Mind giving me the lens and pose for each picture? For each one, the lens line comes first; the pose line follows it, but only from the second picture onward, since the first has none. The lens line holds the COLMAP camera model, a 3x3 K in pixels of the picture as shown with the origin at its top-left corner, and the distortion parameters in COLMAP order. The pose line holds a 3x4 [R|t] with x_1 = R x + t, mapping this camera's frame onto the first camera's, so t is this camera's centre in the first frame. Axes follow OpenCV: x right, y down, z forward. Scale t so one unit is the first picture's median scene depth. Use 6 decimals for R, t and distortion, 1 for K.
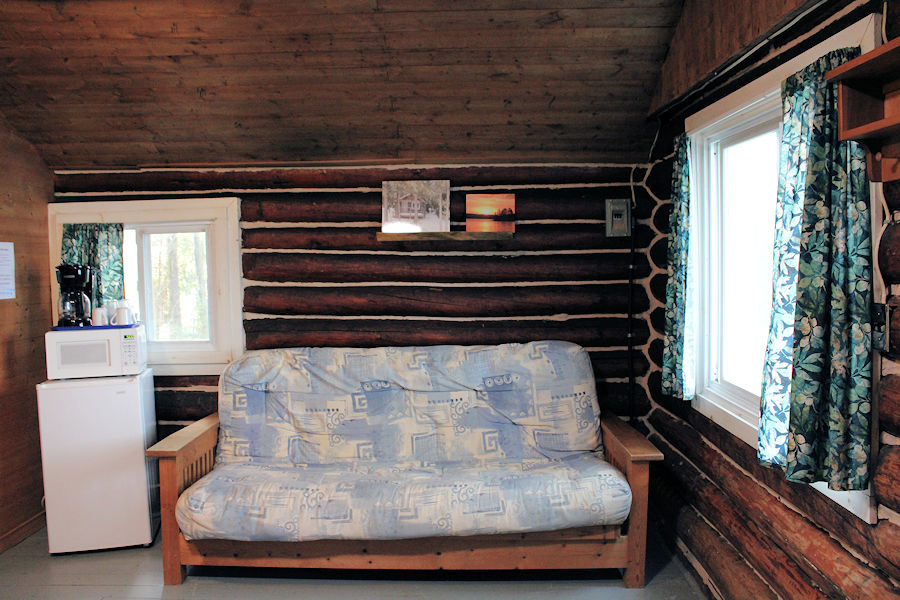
lens RADIAL K [[748.2, 0, 450.7], [0, 748.2, 299.7], [0, 0, 1]] dist [-0.078181, 0.039512]
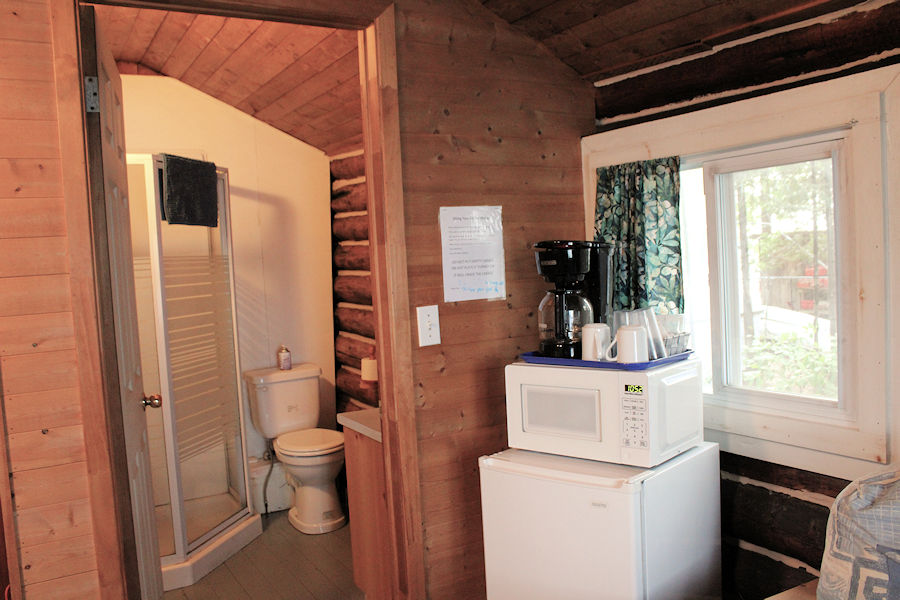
lens RADIAL K [[748.2, 0, 451.0], [0, 748.2, 297.8], [0, 0, 1]] dist [-0.078181, 0.039512]
pose [[0.535536, 0.041973, -0.843469, -0.082482], [0.004713, 0.998600, 0.052685, -0.032092], [0.844499, -0.032190, 0.534588, 0.578276]]
